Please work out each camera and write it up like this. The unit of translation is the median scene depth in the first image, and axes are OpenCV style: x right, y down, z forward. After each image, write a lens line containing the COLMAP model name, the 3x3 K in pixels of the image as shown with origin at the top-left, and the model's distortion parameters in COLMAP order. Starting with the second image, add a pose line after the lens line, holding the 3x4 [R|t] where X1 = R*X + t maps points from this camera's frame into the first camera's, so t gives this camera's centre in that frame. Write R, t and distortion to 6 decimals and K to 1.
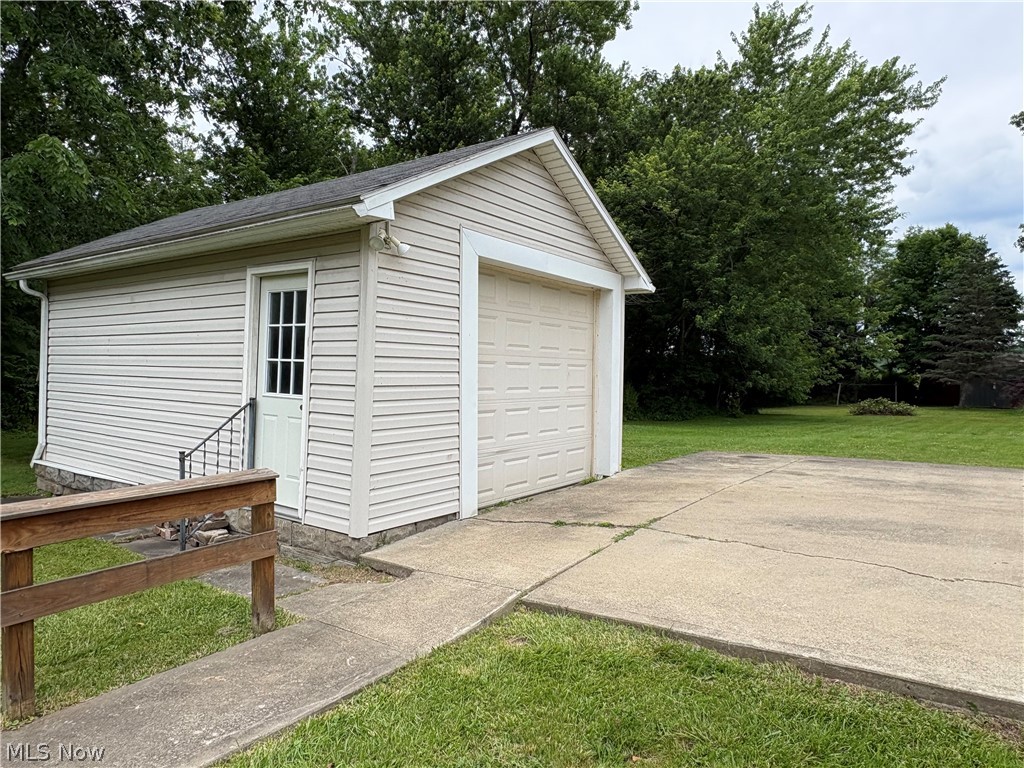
lens RADIAL K [[664.9, 0, 512.5], [0, 664.9, 386.8], [0, 0, 1]] dist [-0.005411, -0.001565]
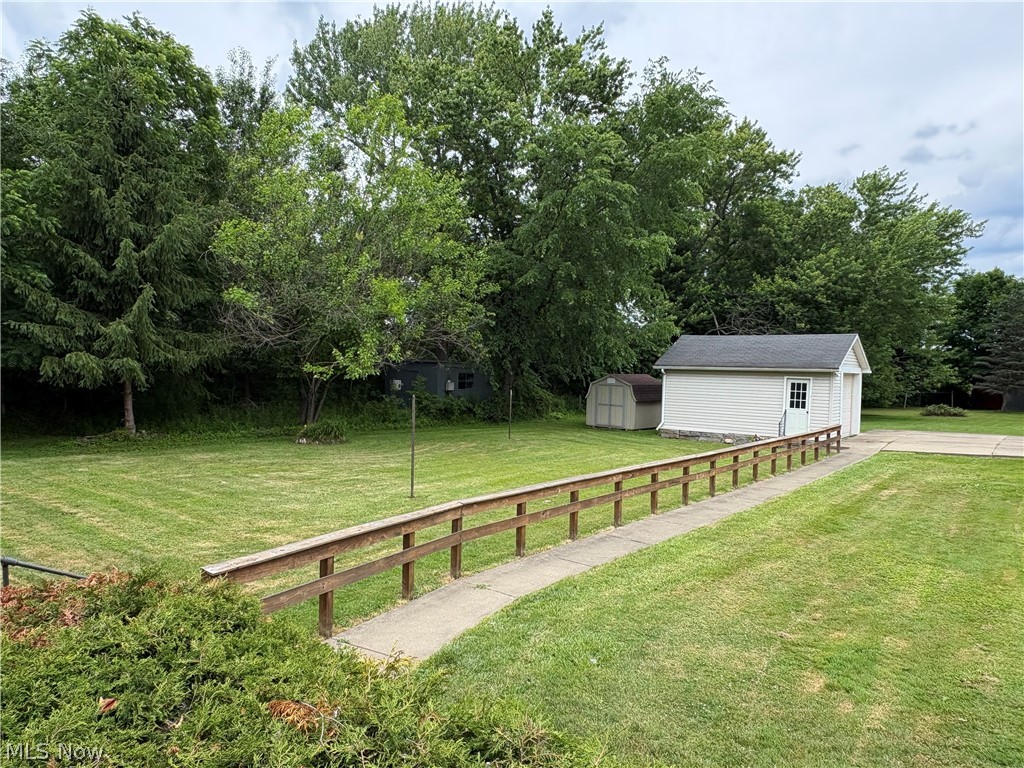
lens RADIAL K [[664.9, 0, 510.2], [0, 664.9, 386.6], [0, 0, 1]] dist [-0.005411, -0.001565]
pose [[0.998004, 0.009136, -0.062478, -0.500694], [-0.008862, 0.999950, 0.004676, -0.034259], [0.062518, -0.004113, 0.998035, -0.852544]]
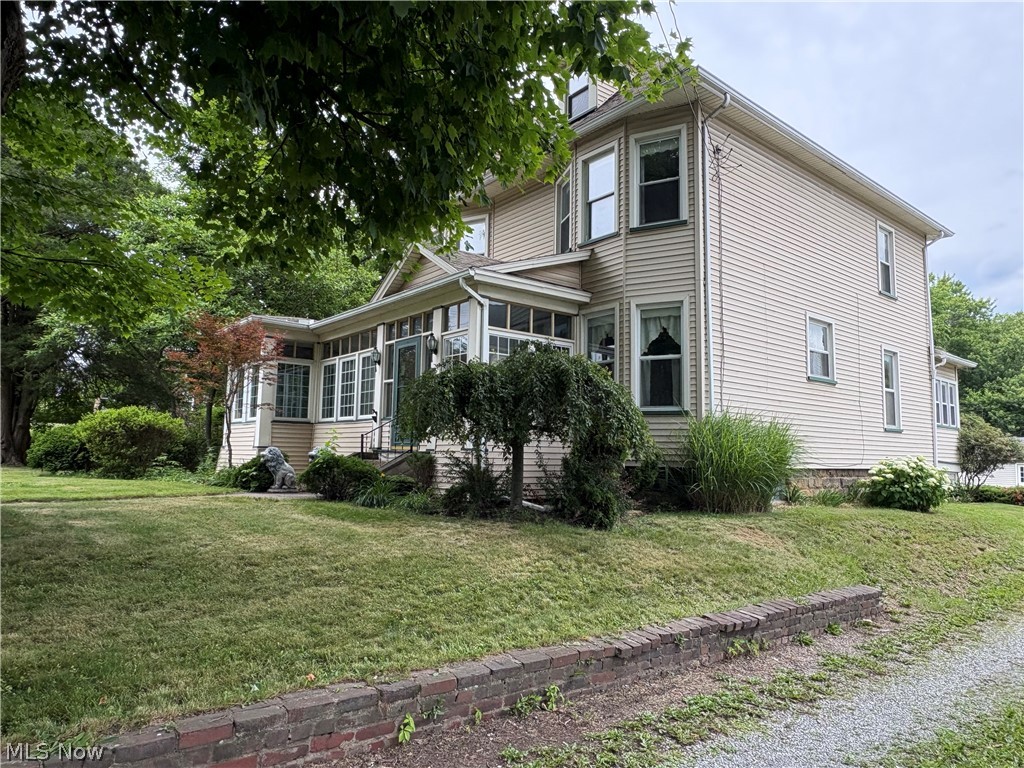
lens RADIAL K [[664.9, 0, 513.1], [0, 664.9, 381.9], [0, 0, 1]] dist [-0.005411, -0.001565]
pose [[0.966919, -0.028596, -0.253477, -0.949350], [-0.008417, 0.989579, -0.143746, 0.001450], [0.254946, 0.141124, 0.956602, -1.767527]]
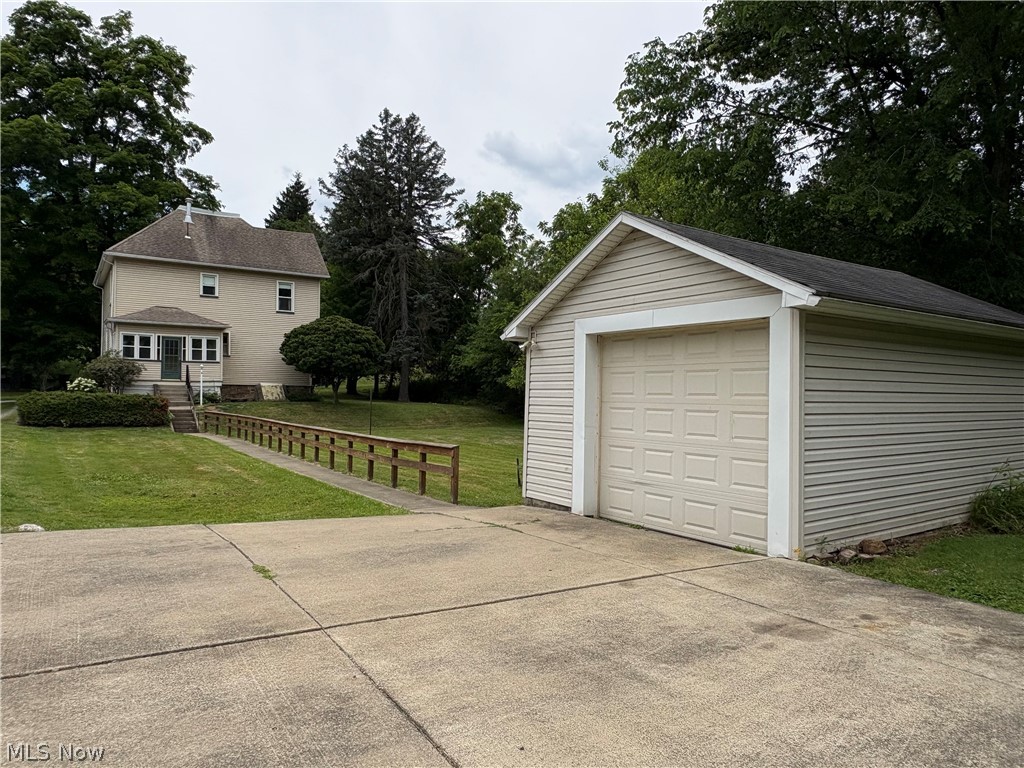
lens RADIAL K [[664.9, 0, 529.9], [0, 664.9, 401.4], [0, 0, 1]] dist [-0.005411, -0.001565]
pose [[-0.333730, -0.014789, -0.942553, 0.397748], [-0.043962, 0.999033, -0.000110, -0.013779], [0.941643, 0.041400, -0.334057, 0.407514]]
